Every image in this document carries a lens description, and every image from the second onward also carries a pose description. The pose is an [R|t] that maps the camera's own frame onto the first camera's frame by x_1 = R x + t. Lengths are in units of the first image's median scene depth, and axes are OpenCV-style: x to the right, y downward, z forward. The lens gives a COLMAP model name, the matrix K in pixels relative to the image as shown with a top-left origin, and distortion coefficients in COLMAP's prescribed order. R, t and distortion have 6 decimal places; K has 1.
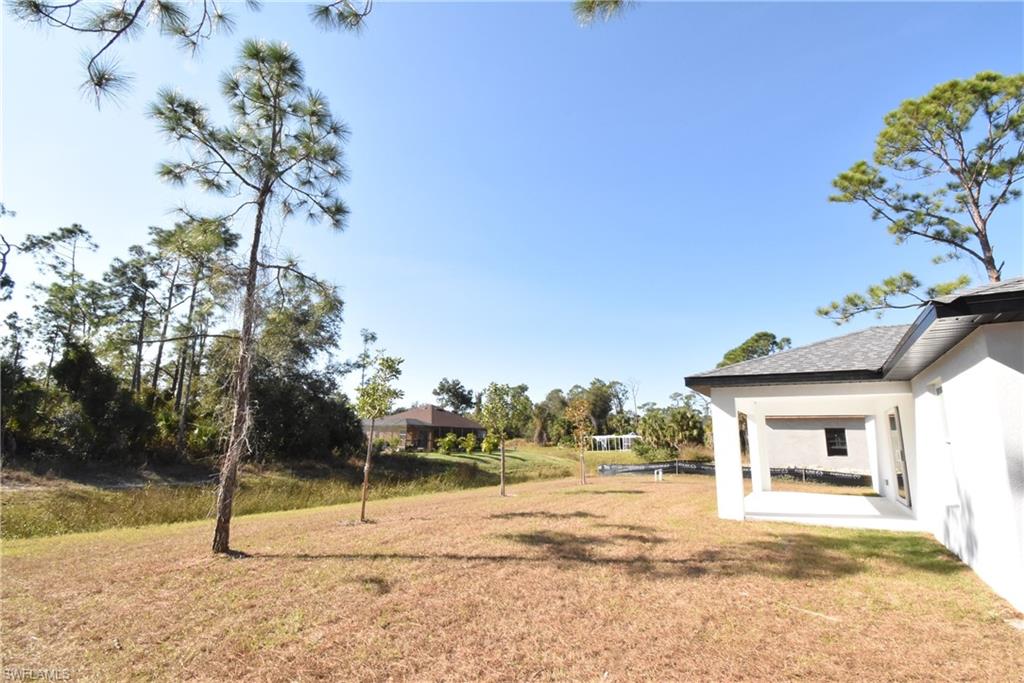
lens RADIAL K [[467.2, 0, 518.6], [0, 467.2, 345.7], [0, 0, 1]] dist [-0.000667, -0.011967]
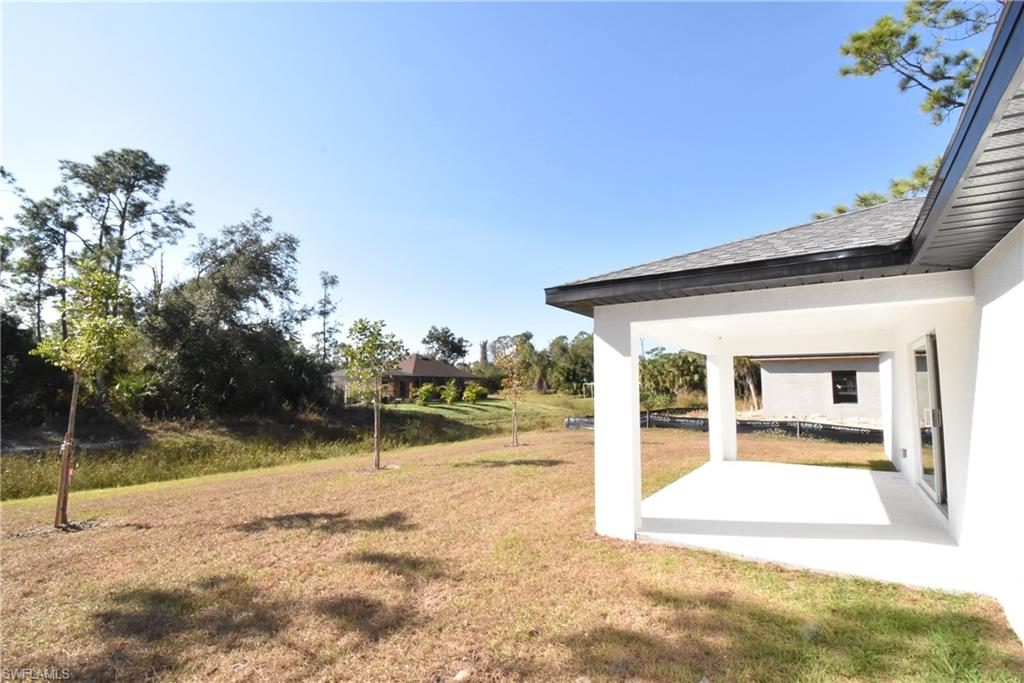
lens RADIAL K [[467.2, 0, 512.8], [0, 467.2, 338.8], [0, 0, 1]] dist [-0.000667, -0.011967]
pose [[0.999069, -0.020737, -0.037828, 0.074541], [0.024255, 0.995178, 0.095037, 0.016303], [0.035675, -0.095866, 0.994755, 0.095375]]
